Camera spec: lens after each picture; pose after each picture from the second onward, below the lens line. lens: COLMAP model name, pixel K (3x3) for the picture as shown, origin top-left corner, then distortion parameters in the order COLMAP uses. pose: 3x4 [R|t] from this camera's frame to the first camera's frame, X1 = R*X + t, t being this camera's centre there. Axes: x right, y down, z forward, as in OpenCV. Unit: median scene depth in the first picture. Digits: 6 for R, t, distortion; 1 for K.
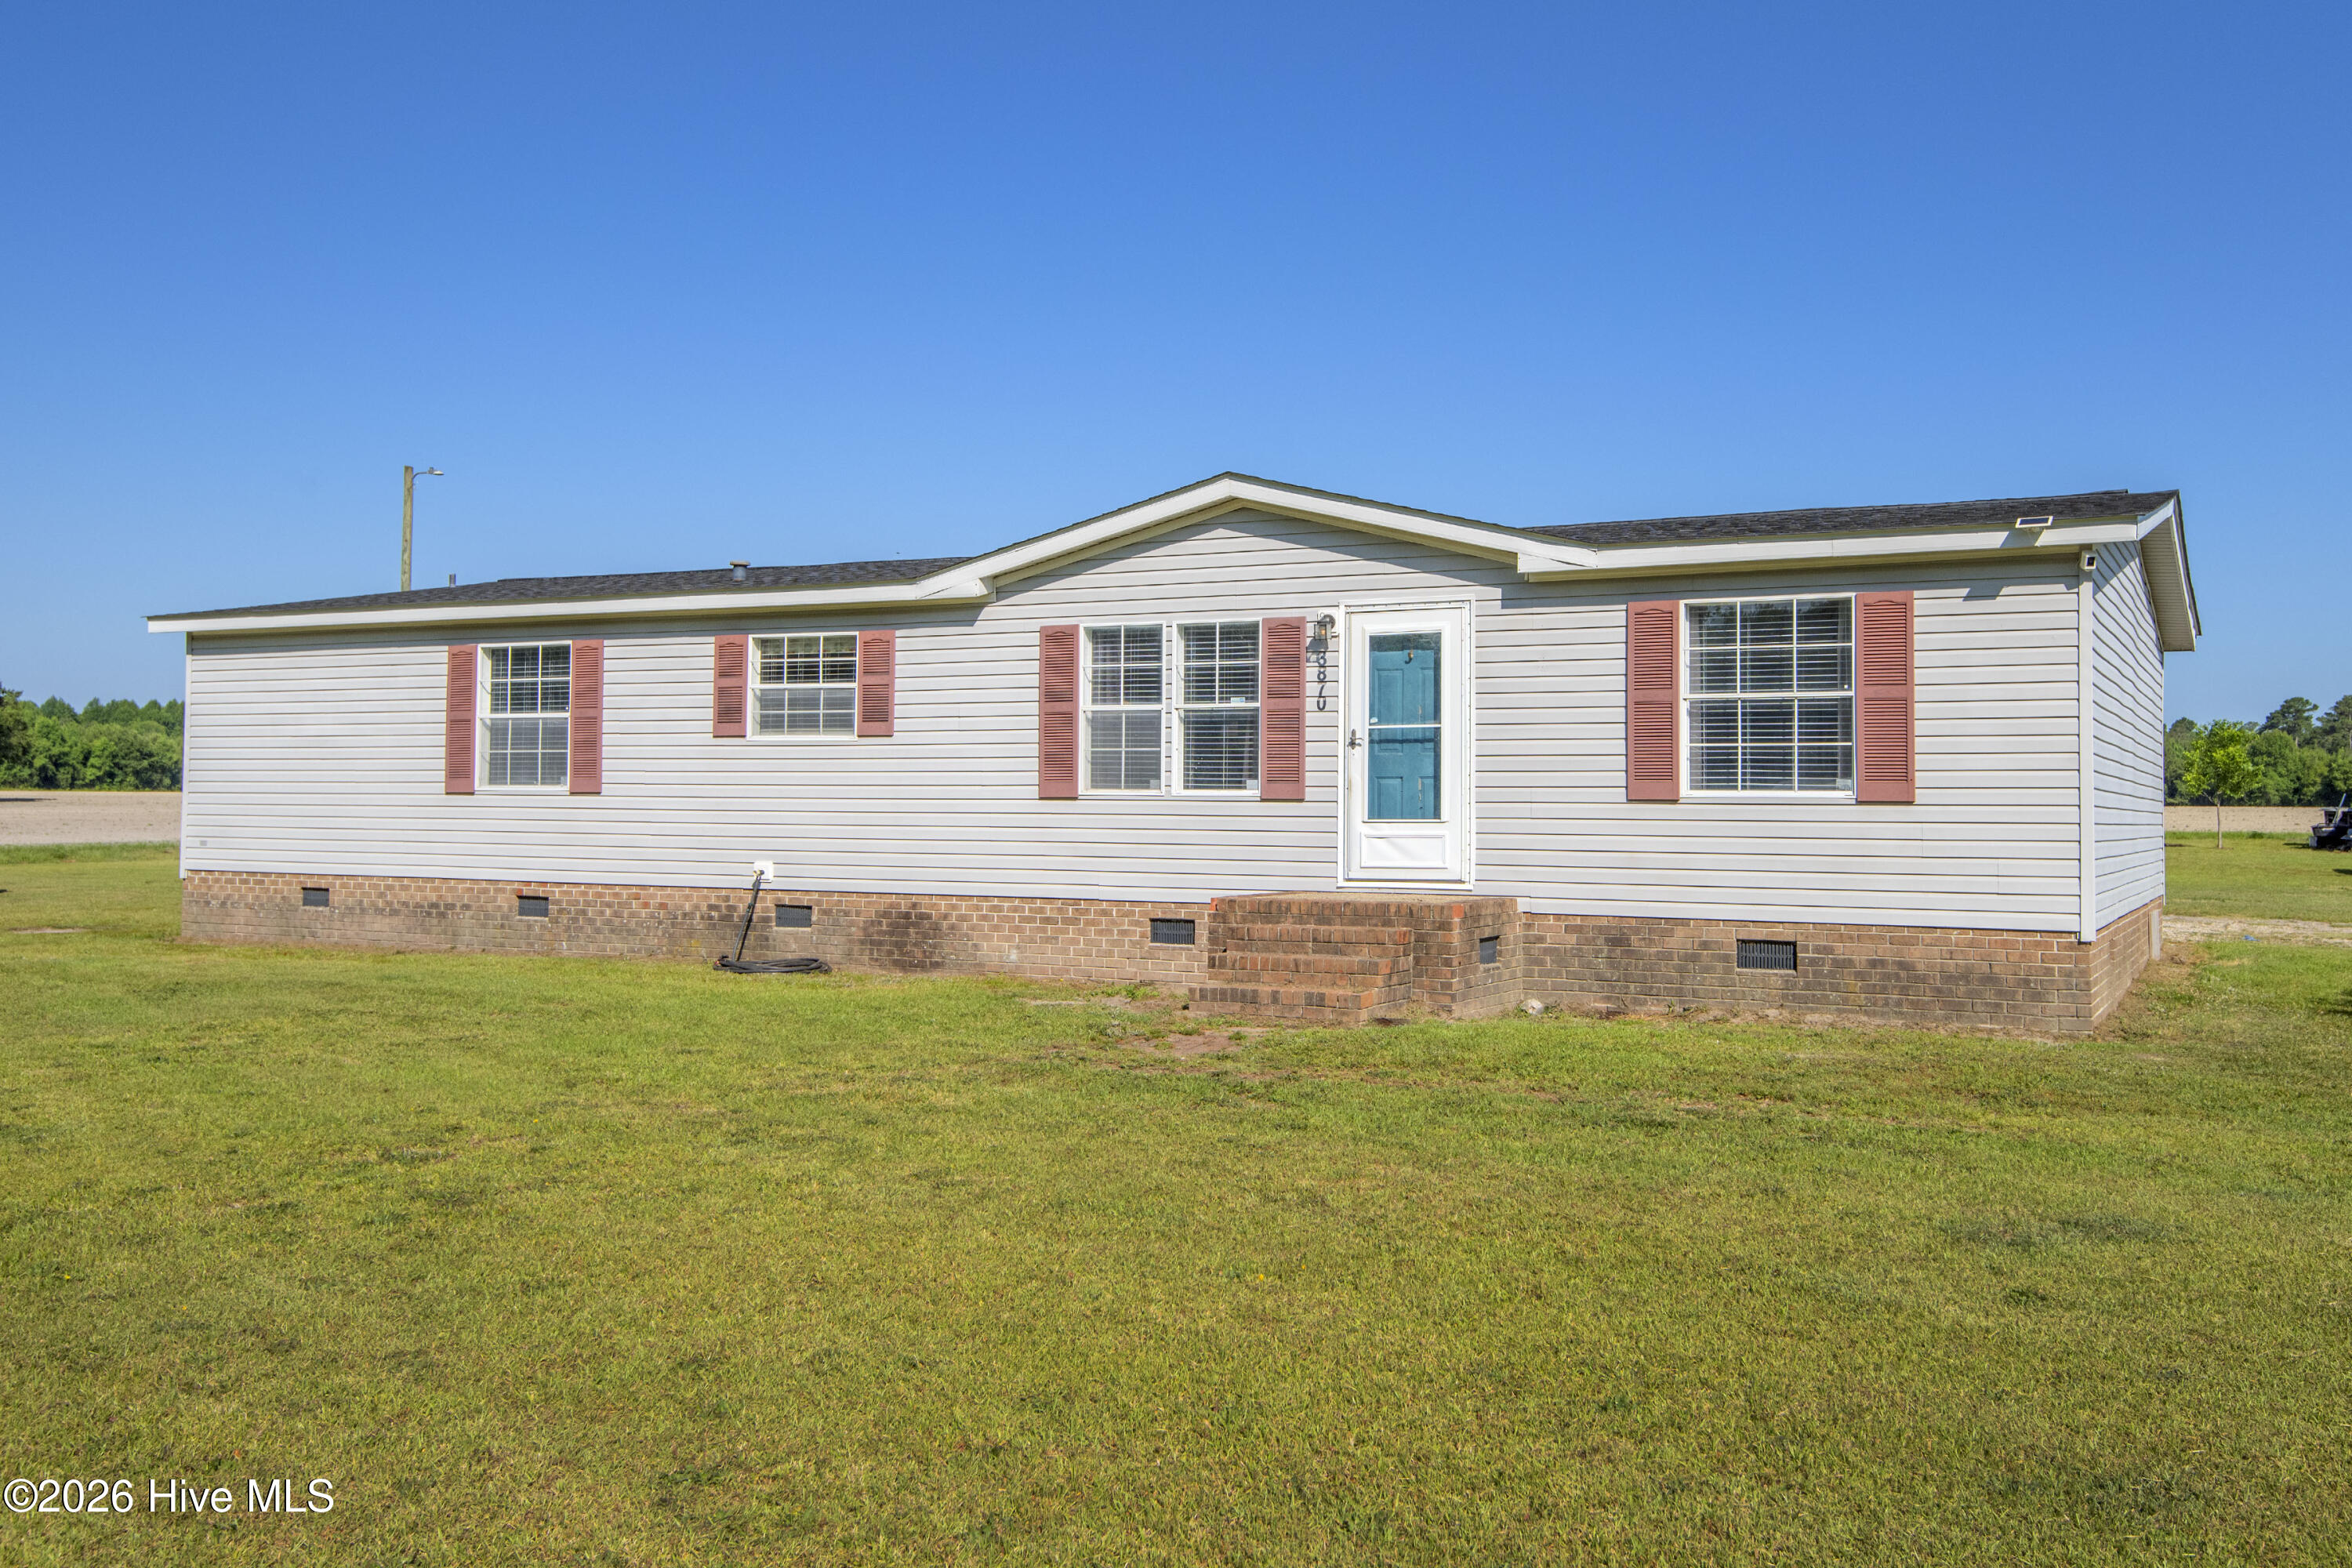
lens RADIAL K [[2026.1, 0, 1178.9], [0, 2026.1, 786.1], [0, 0, 1]] dist [0.012881, 0.012628]
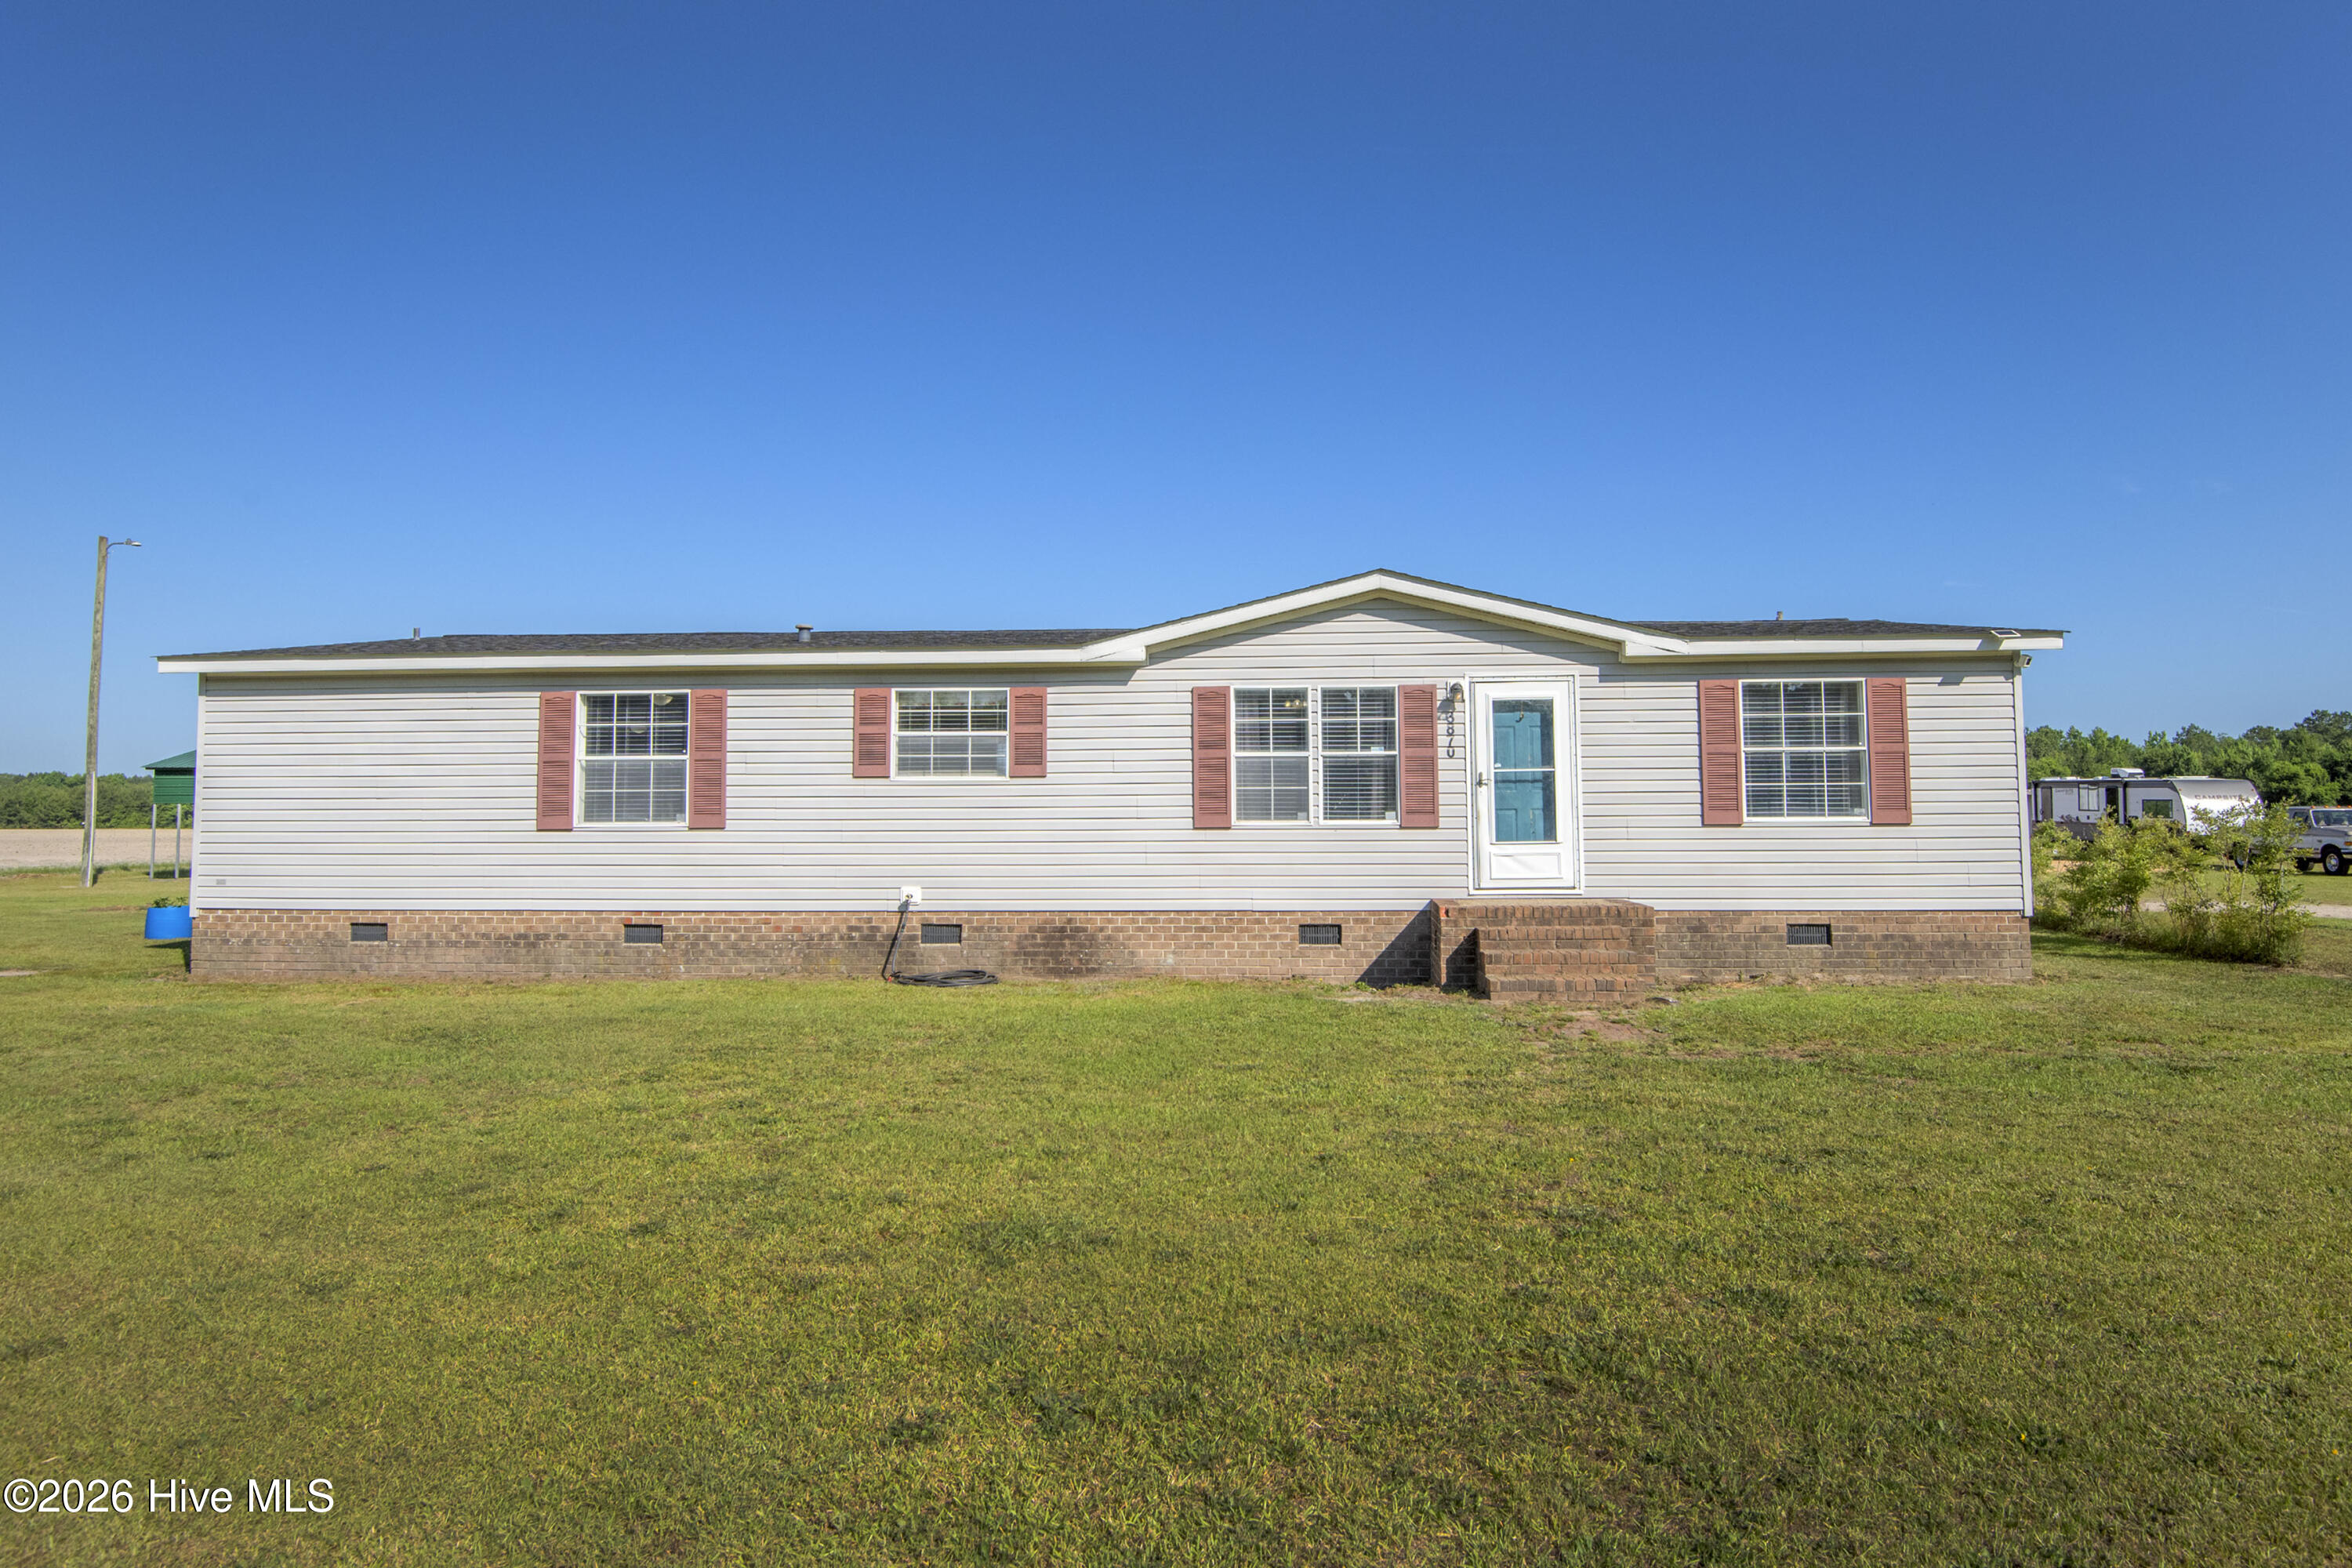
lens RADIAL K [[1412.3, 0, 1189.2], [0, 1412.3, 774.2], [0, 0, 1]] dist [-0.014891, -0.012517]
pose [[0.921011, 0.004174, 0.389514, -0.402032], [0.007917, 0.999535, -0.029432, -0.001669], [-0.389455, 0.030191, 0.920550, 0.224699]]
